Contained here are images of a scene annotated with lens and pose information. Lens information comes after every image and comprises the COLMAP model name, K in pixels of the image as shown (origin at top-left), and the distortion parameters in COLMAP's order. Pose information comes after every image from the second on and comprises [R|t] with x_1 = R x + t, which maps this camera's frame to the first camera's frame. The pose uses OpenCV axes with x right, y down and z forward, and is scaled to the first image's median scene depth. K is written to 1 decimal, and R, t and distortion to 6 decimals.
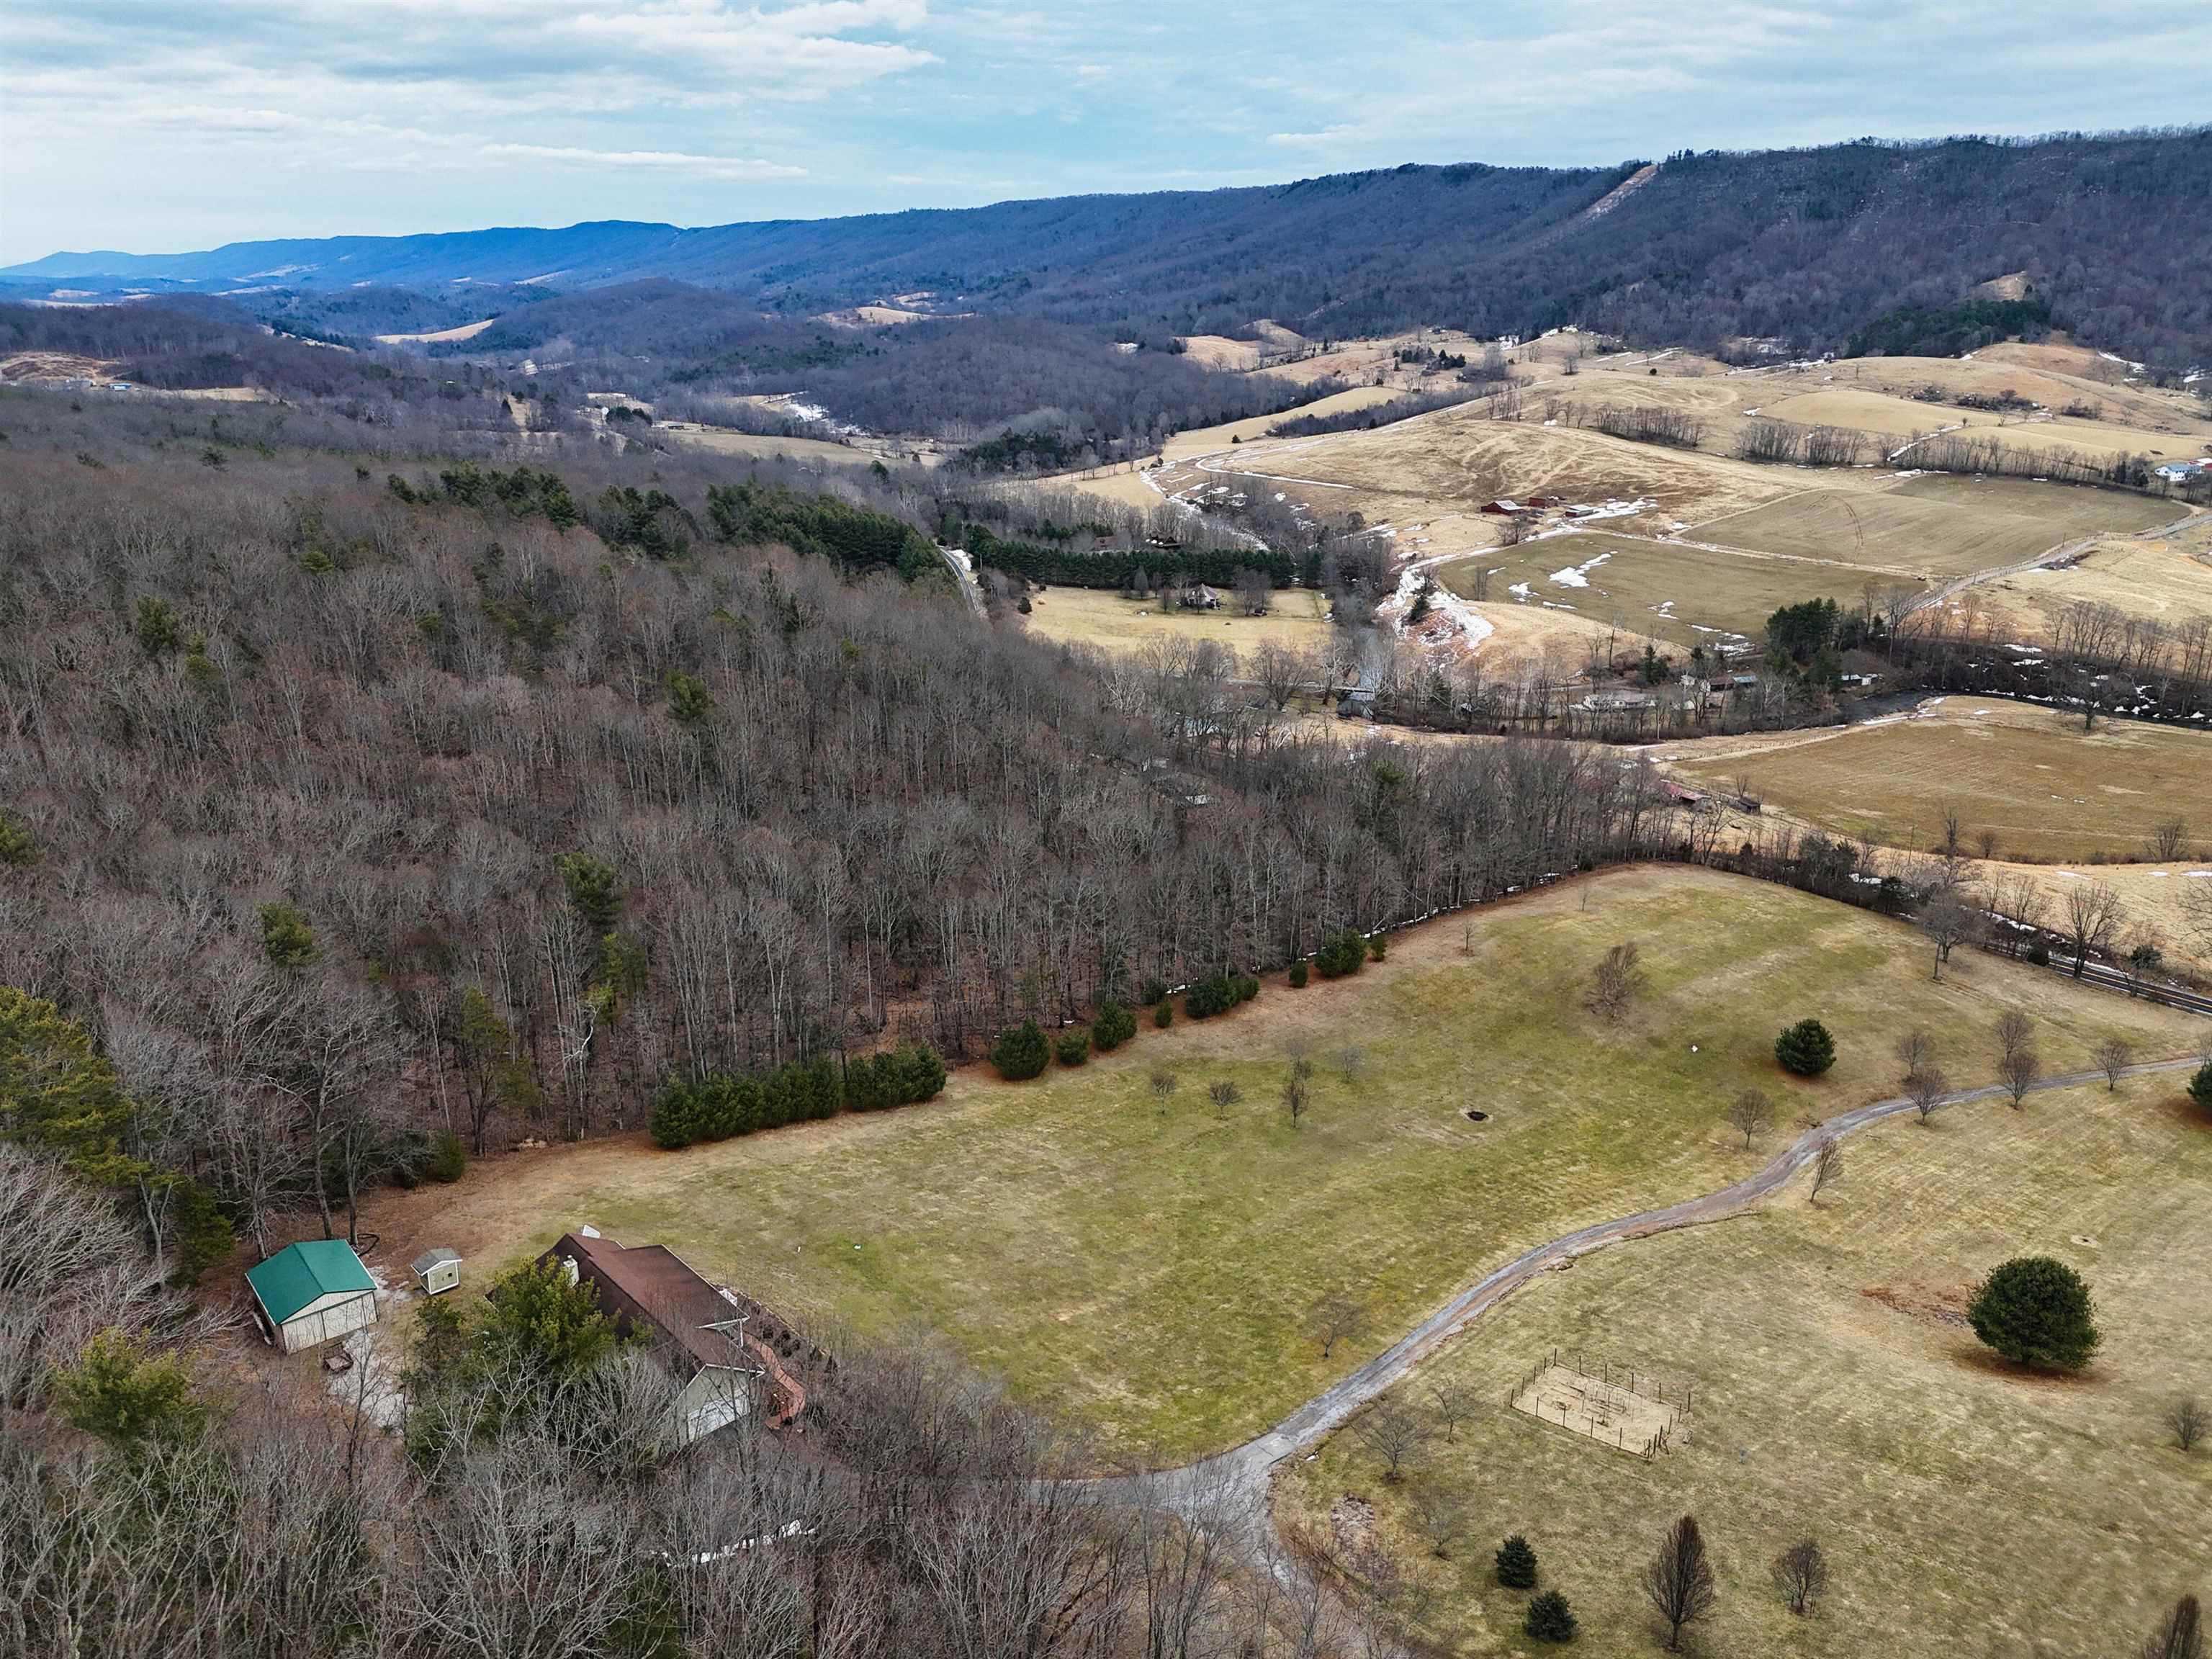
lens RADIAL K [[1623.0, 0, 1111.1], [0, 1623.0, 827.2], [0, 0, 1]] dist [0.076179, -0.067935]
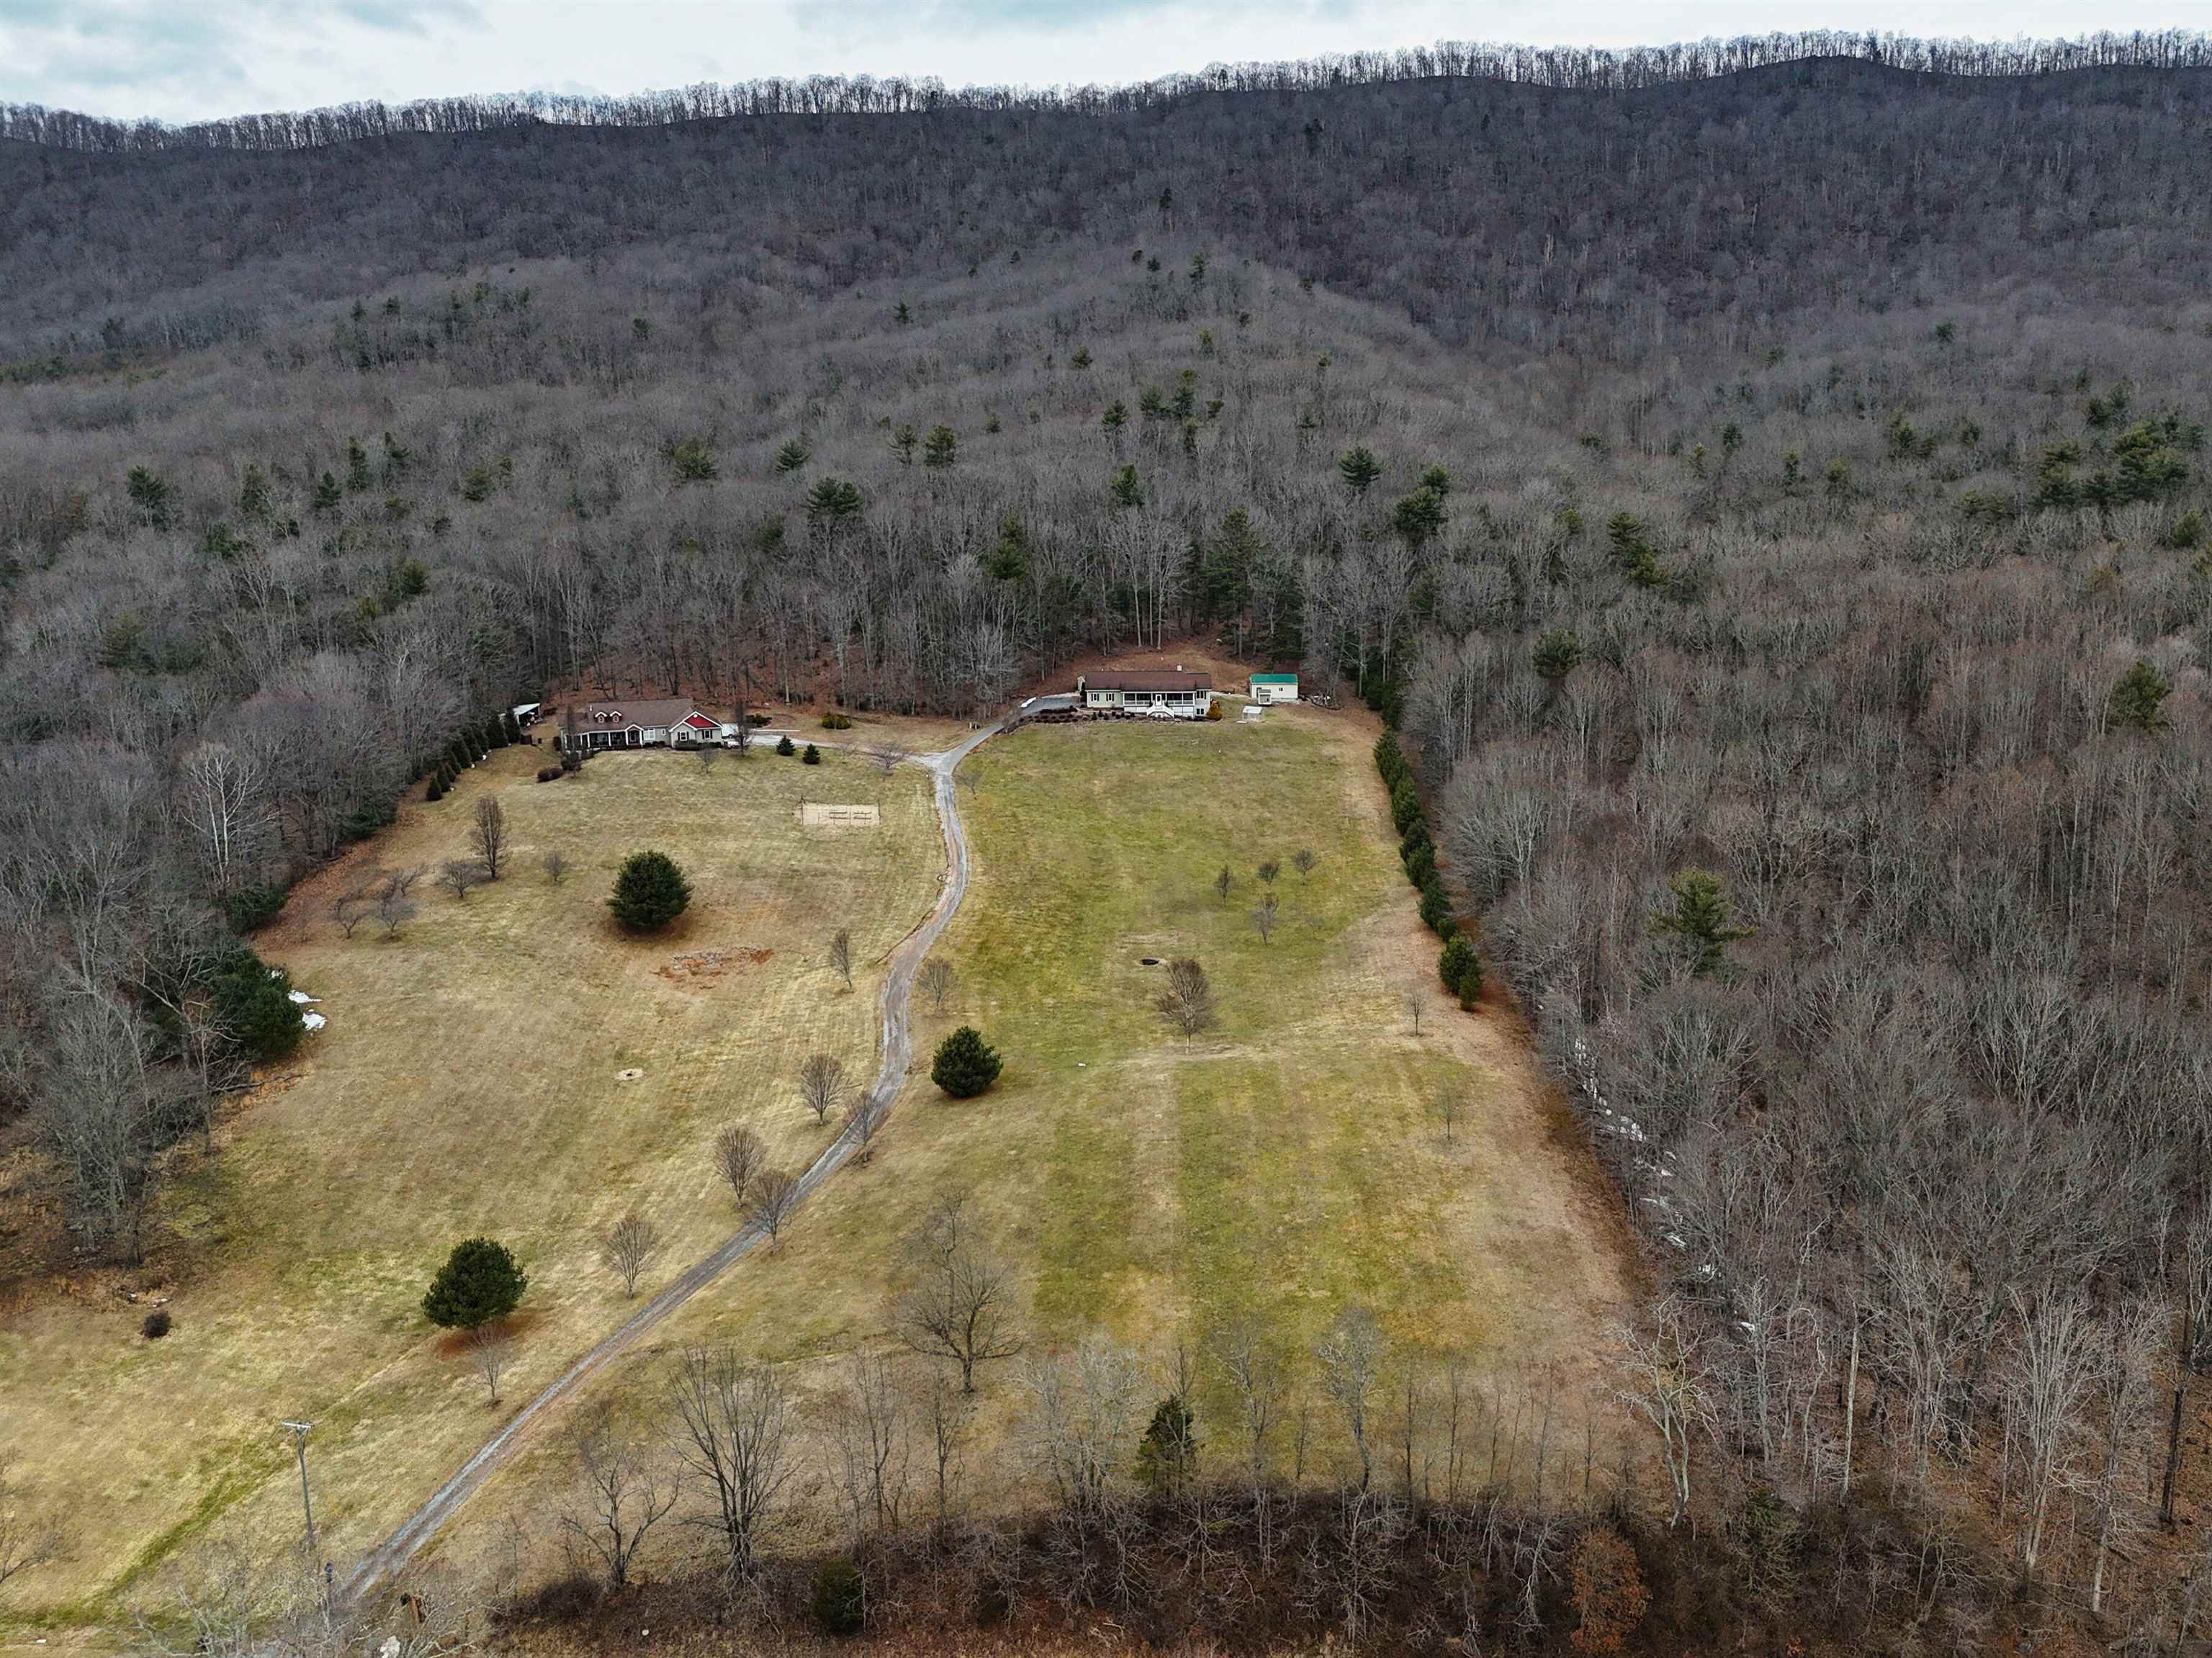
lens RADIAL K [[1814.3, 0, 1255.8], [0, 1814.3, 788.0], [0, 0, 1]] dist [0.078582, -0.074937]
pose [[-0.616972, 0.152297, -0.772108, 0.703978], [-0.248405, 0.893255, 0.374687, -0.250508], [0.746753, 0.422967, -0.513282, 1.055785]]
